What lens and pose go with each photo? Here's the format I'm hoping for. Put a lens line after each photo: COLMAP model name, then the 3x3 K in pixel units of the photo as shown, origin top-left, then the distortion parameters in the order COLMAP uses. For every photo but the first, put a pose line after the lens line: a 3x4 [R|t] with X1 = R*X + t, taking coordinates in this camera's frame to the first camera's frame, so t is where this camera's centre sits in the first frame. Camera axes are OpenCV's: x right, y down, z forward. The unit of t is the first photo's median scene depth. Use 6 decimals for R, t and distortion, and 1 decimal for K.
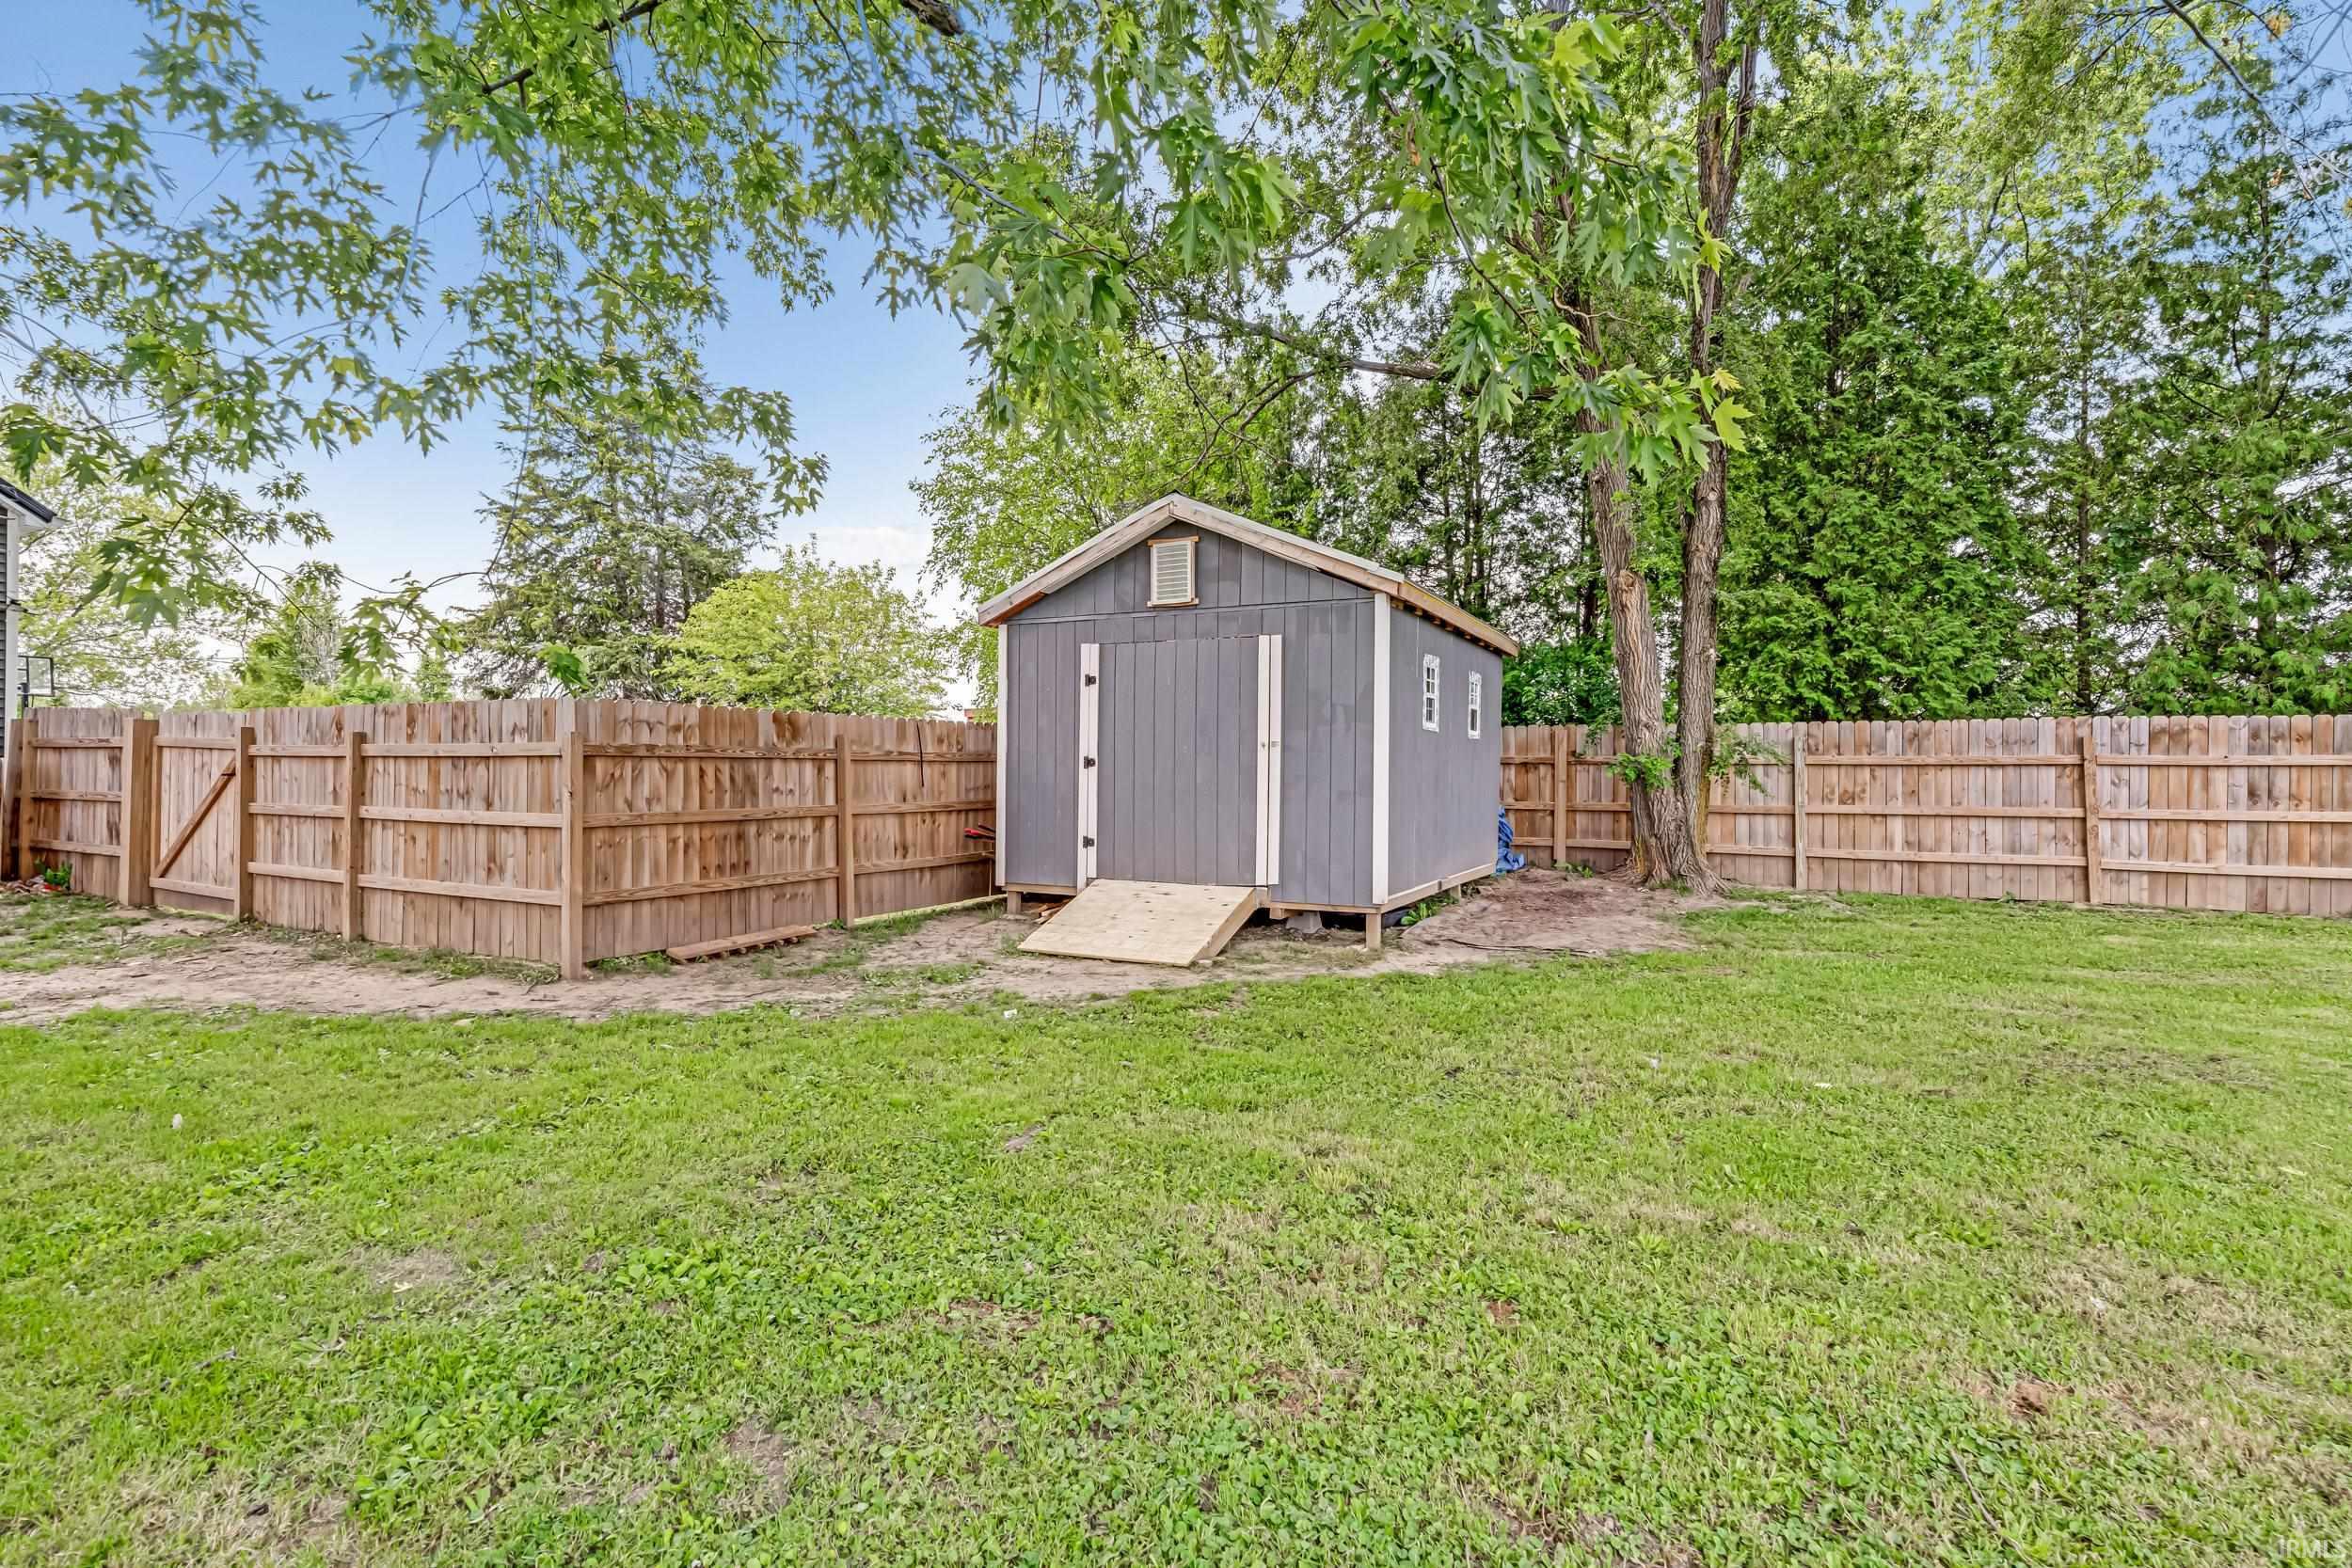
lens RADIAL K [[1135.3, 0, 1174.8], [0, 1135.3, 768.0], [0, 0, 1]] dist [-0.001271, -0.000034]
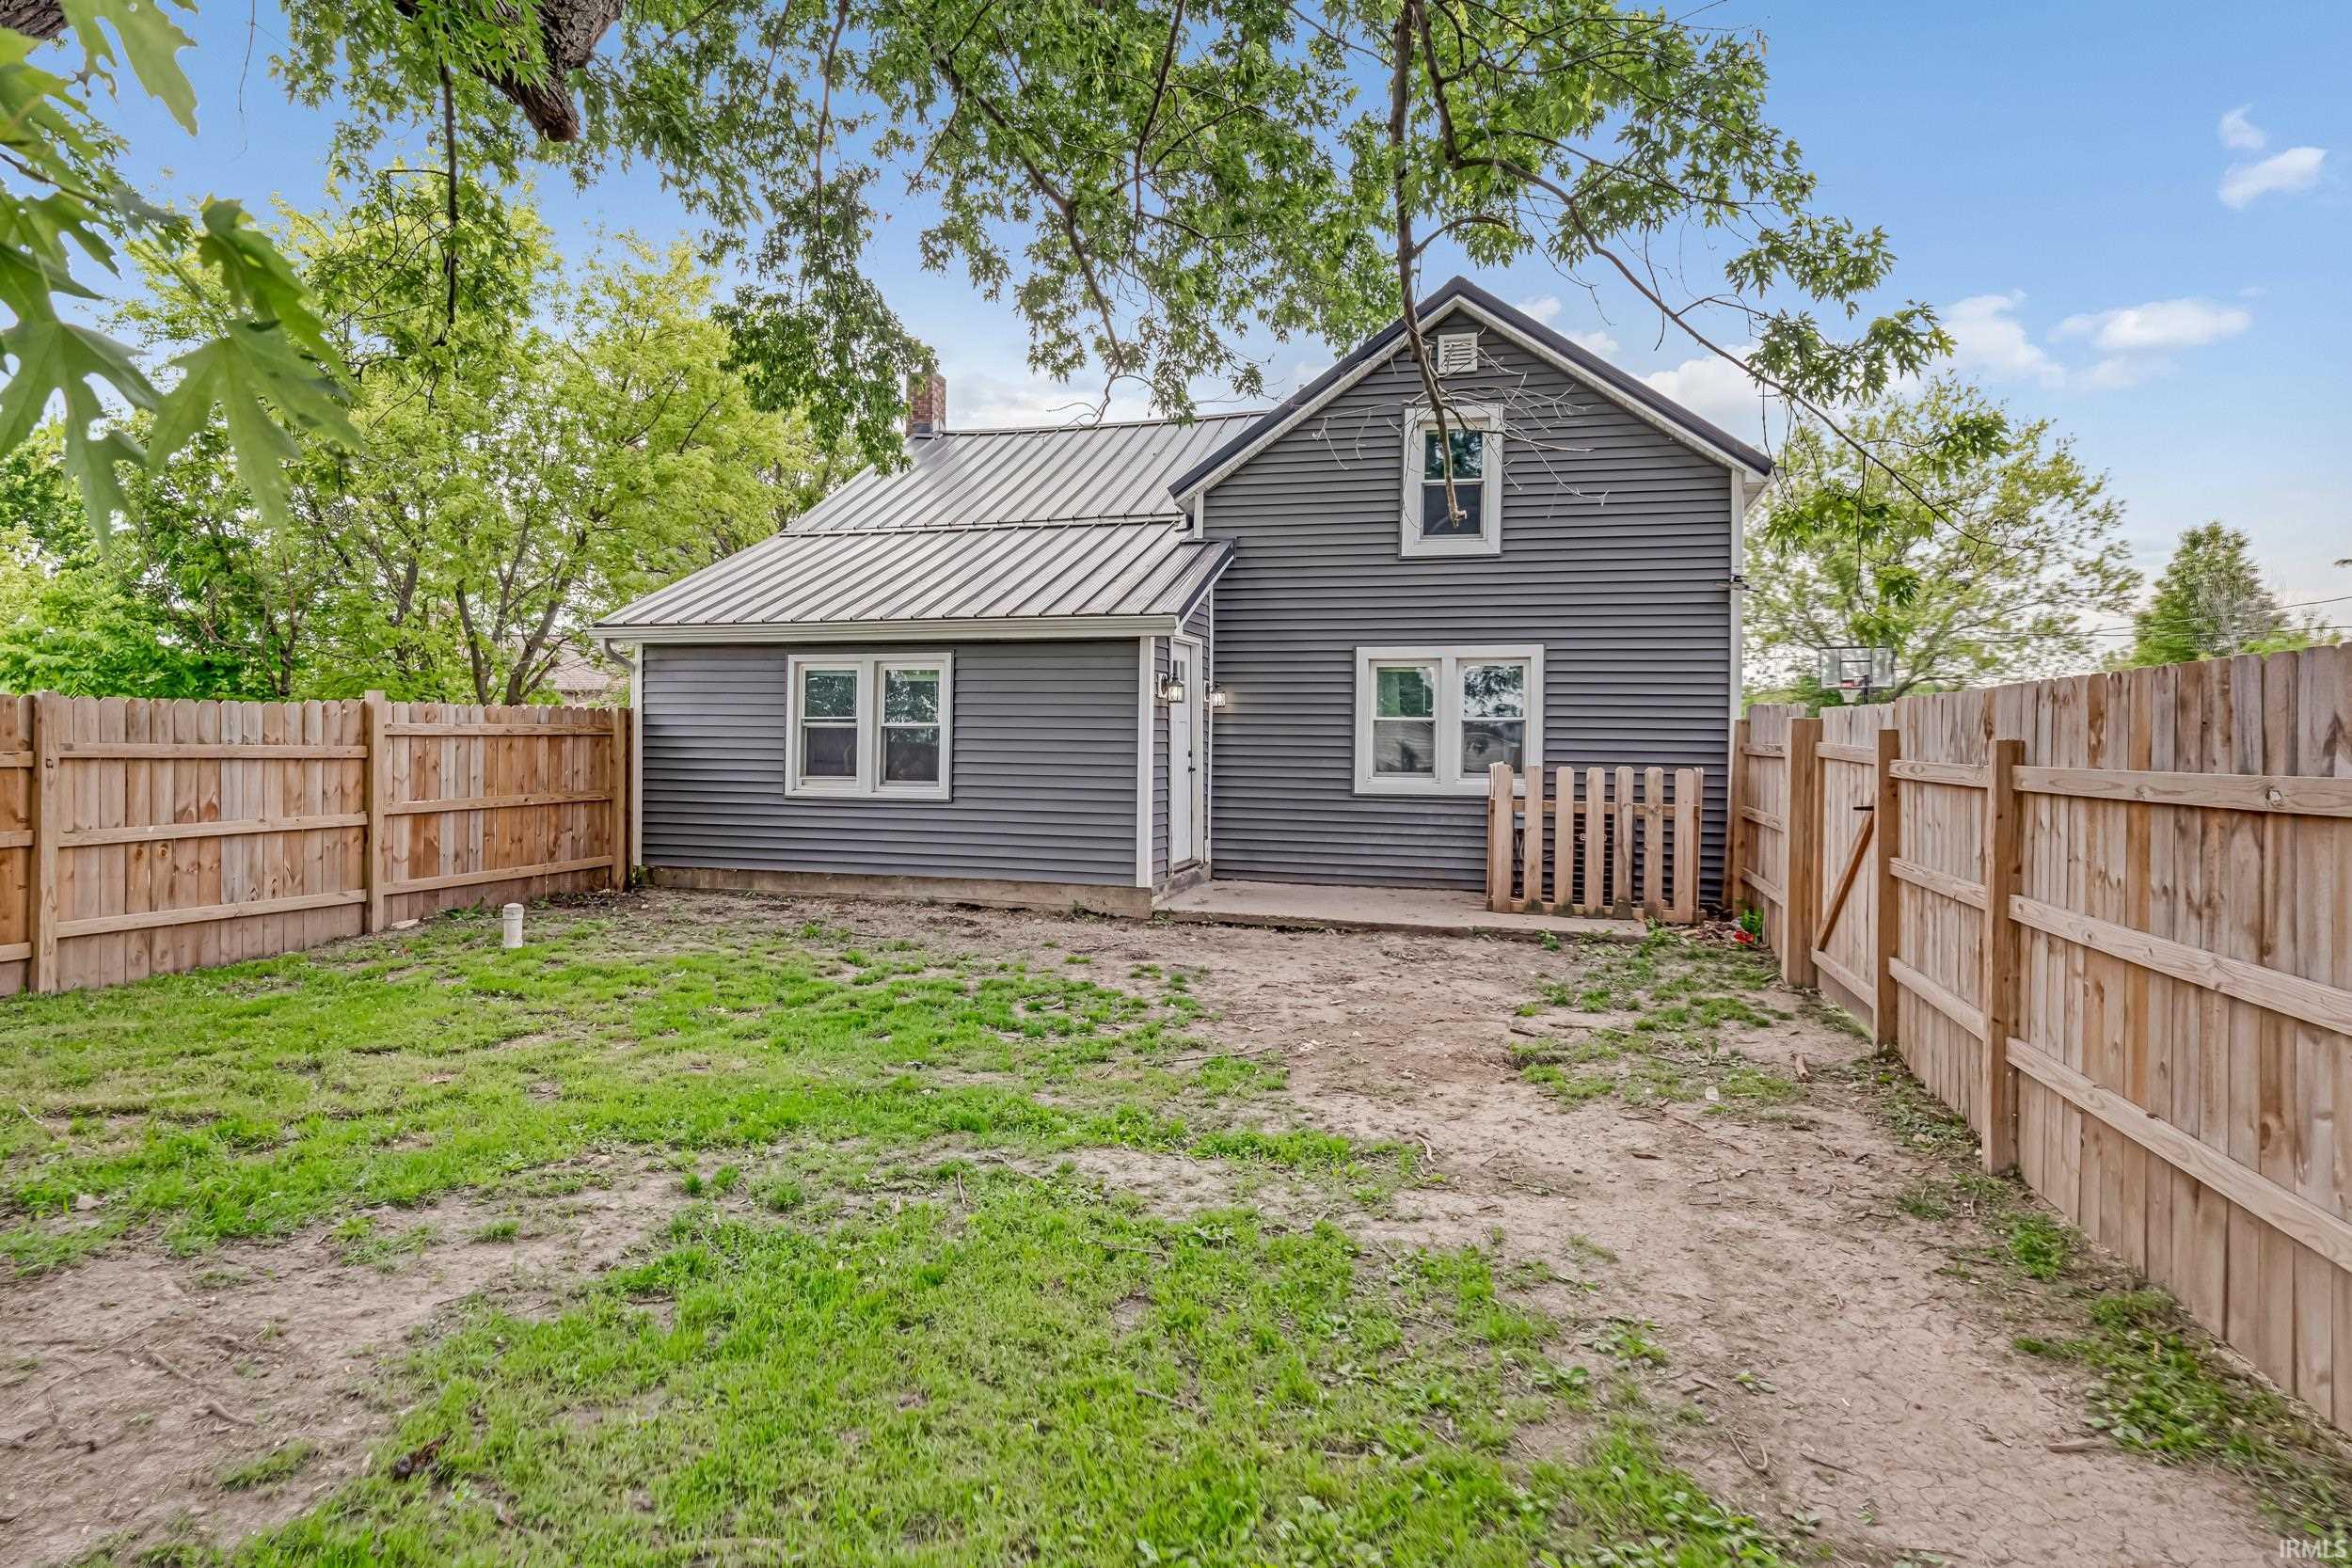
lens RADIAL K [[1367.8, 0, 1137.7], [0, 1367.8, 742.8], [0, 0, 1]] dist [-0.001312, -0.000118]
pose [[0.246483, -0.006301, -0.969127, -0.221872], [-0.005706, 0.999952, -0.007953, -0.021320], [0.969130, 0.007491, 0.246435, 0.443799]]
